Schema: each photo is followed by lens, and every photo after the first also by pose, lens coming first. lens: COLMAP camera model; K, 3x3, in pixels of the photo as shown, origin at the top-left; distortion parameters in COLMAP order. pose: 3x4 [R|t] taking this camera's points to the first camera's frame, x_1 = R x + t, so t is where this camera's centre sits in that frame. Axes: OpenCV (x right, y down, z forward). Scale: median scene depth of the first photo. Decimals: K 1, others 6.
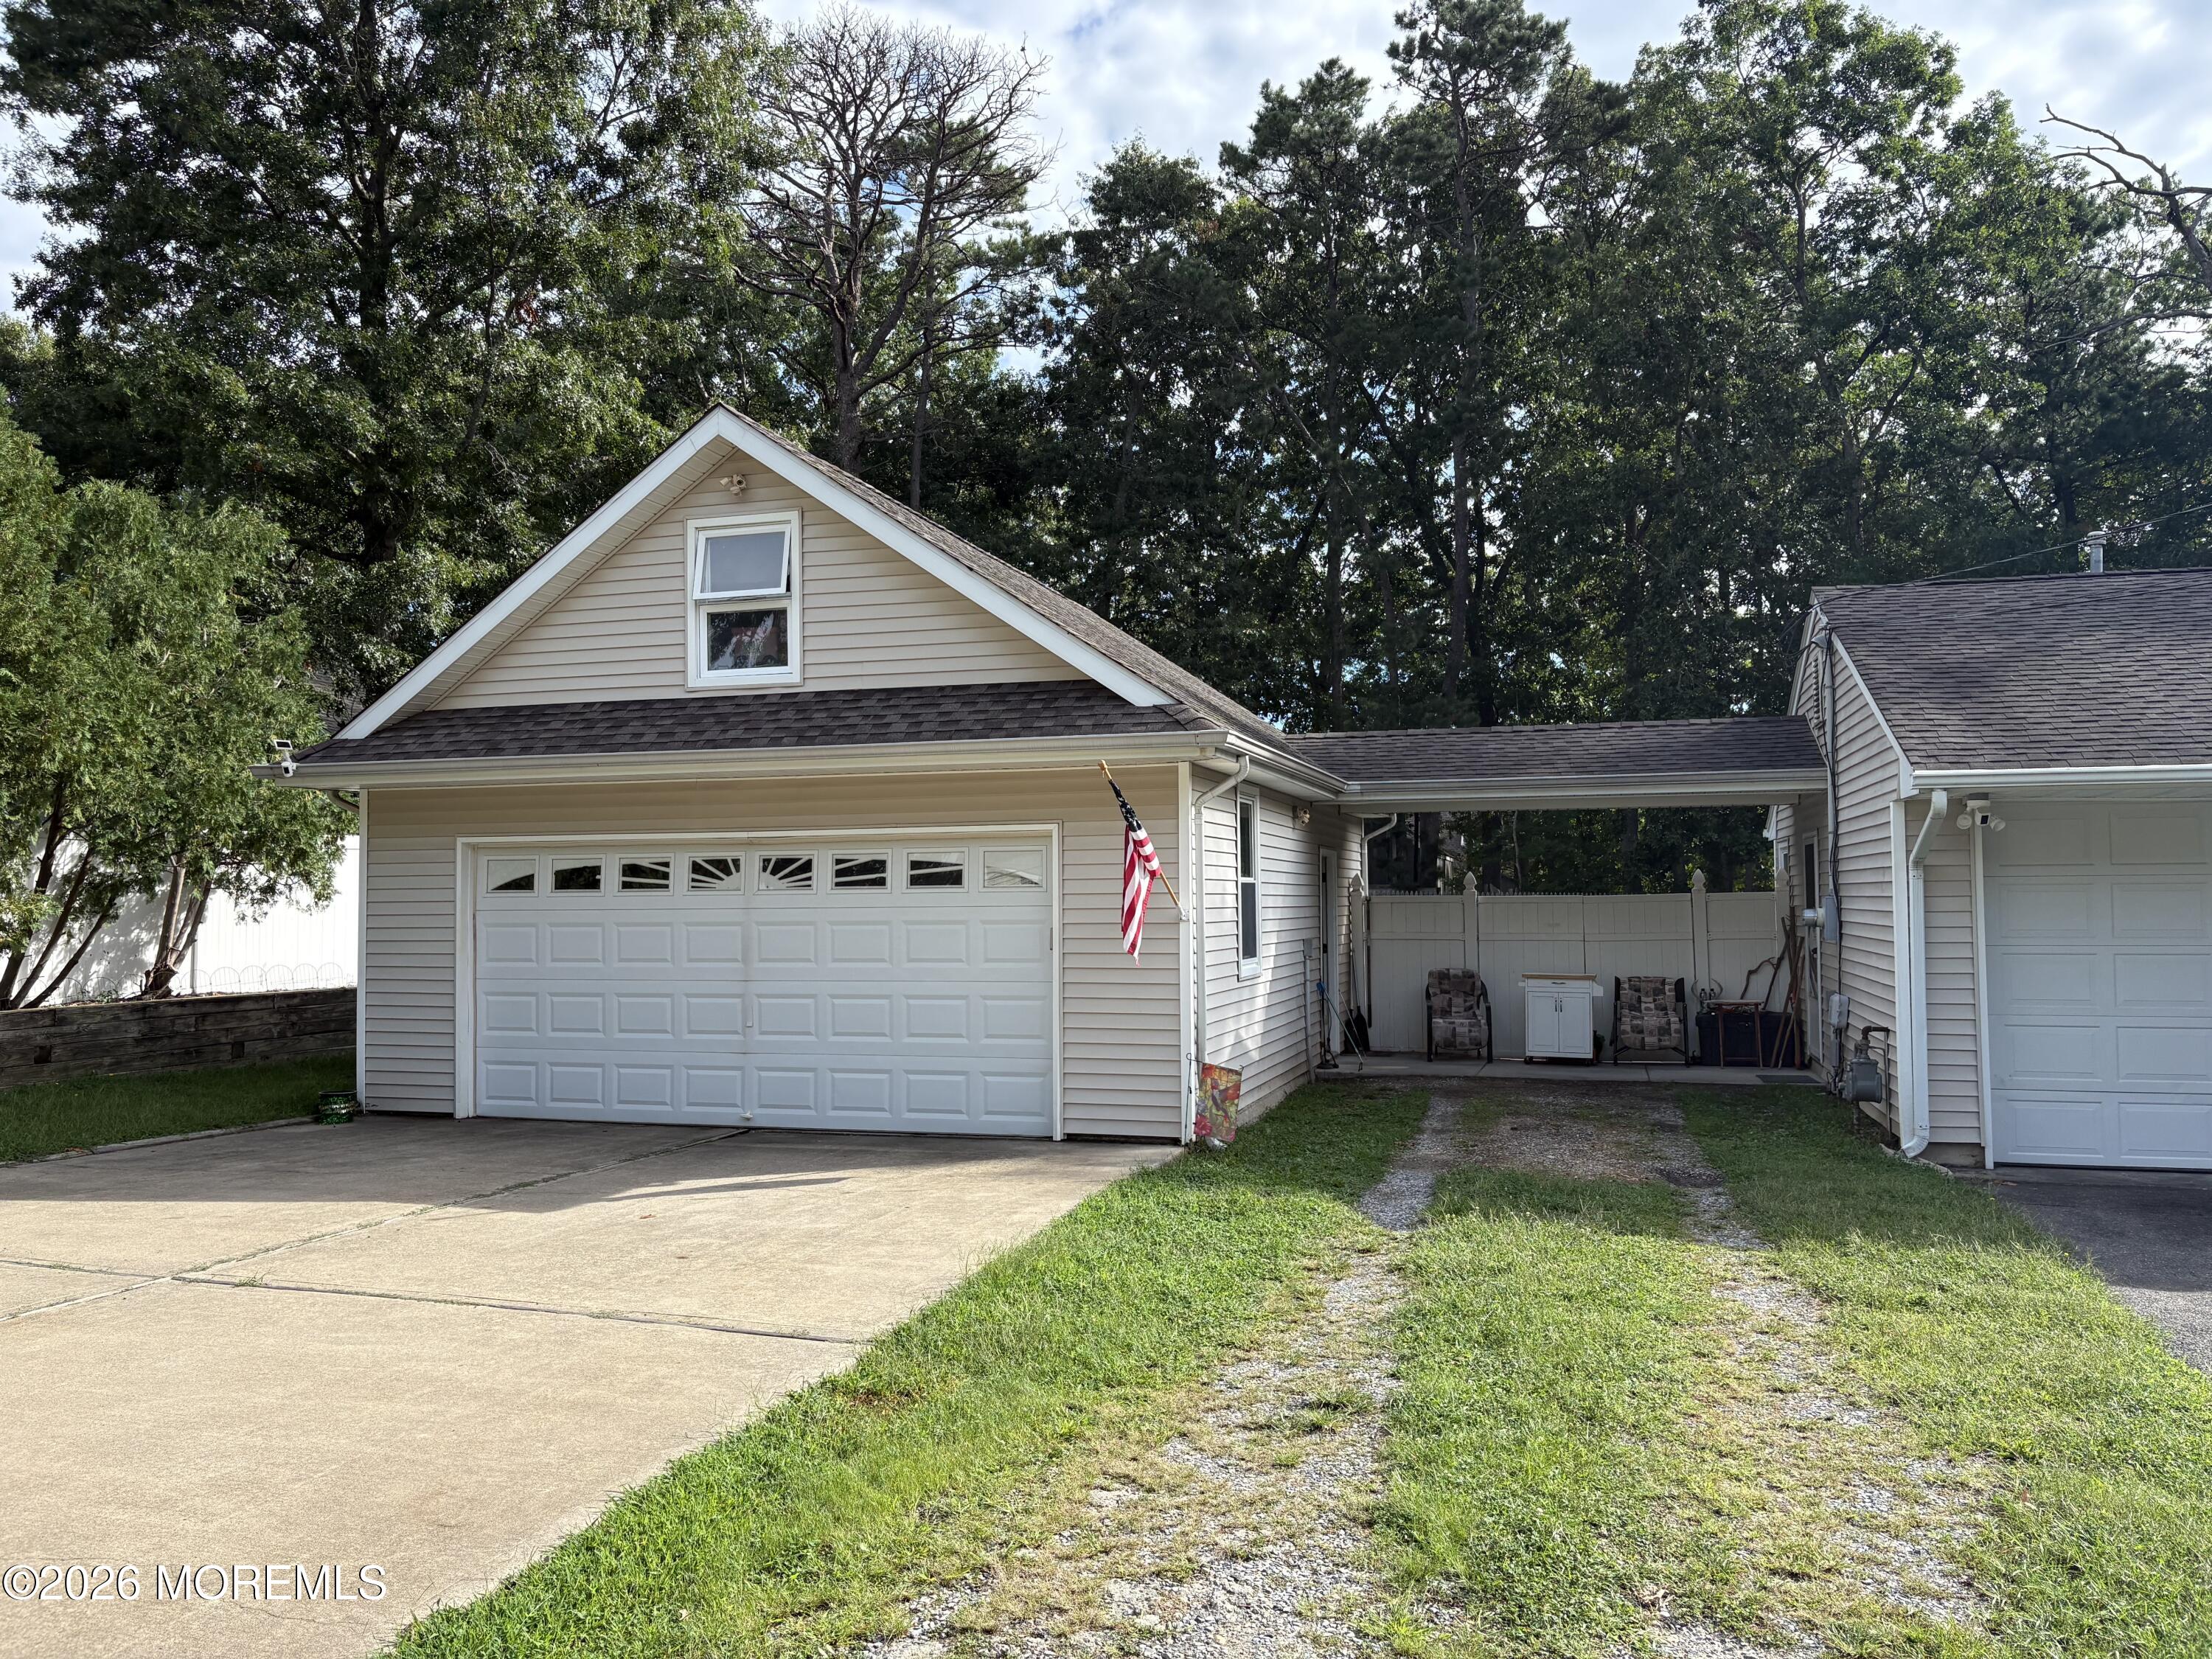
lens RADIAL K [[1680.4, 0, 1088.6], [0, 1680.4, 825.9], [0, 0, 1]] dist [0.060799, -0.061931]
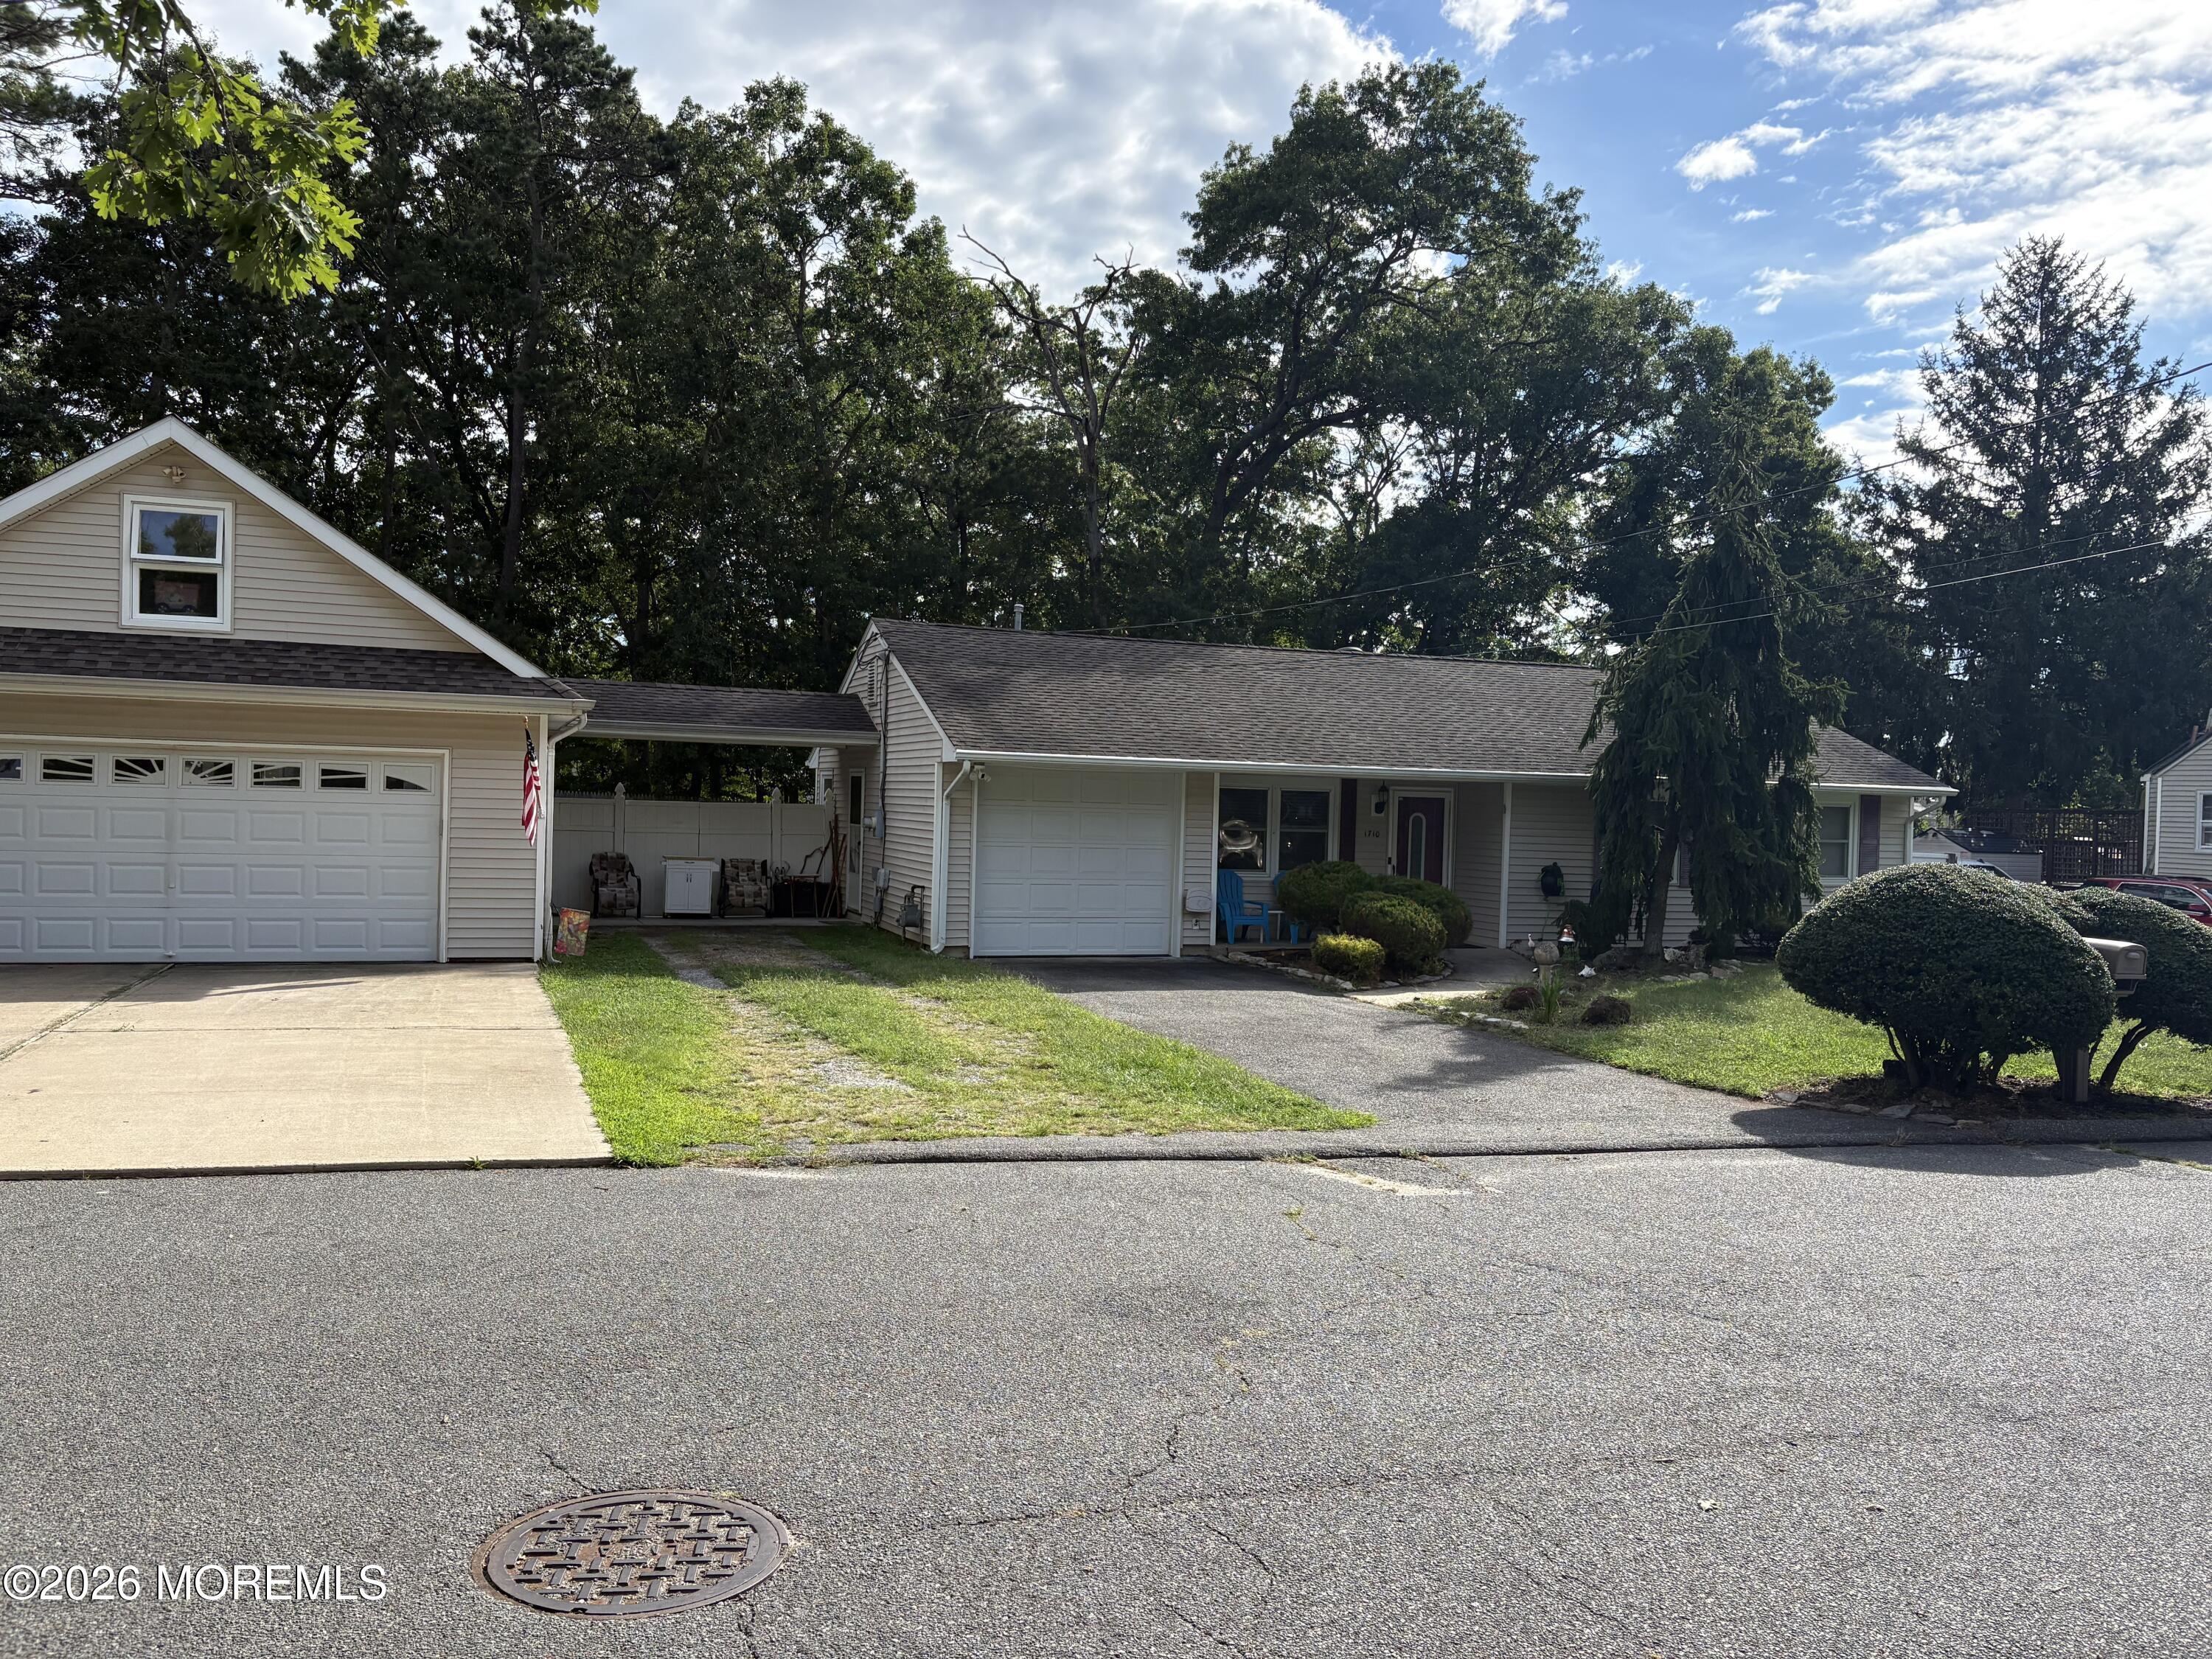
lens RADIAL K [[1680.4, 0, 1106.1], [0, 1680.4, 821.2], [0, 0, 1]] dist [0.060799, -0.061931]
pose [[0.796883, 0.024303, 0.603645, -0.385831], [-0.062091, 0.997194, 0.041820, -0.031200], [-0.600935, -0.070807, 0.796156, -0.454217]]
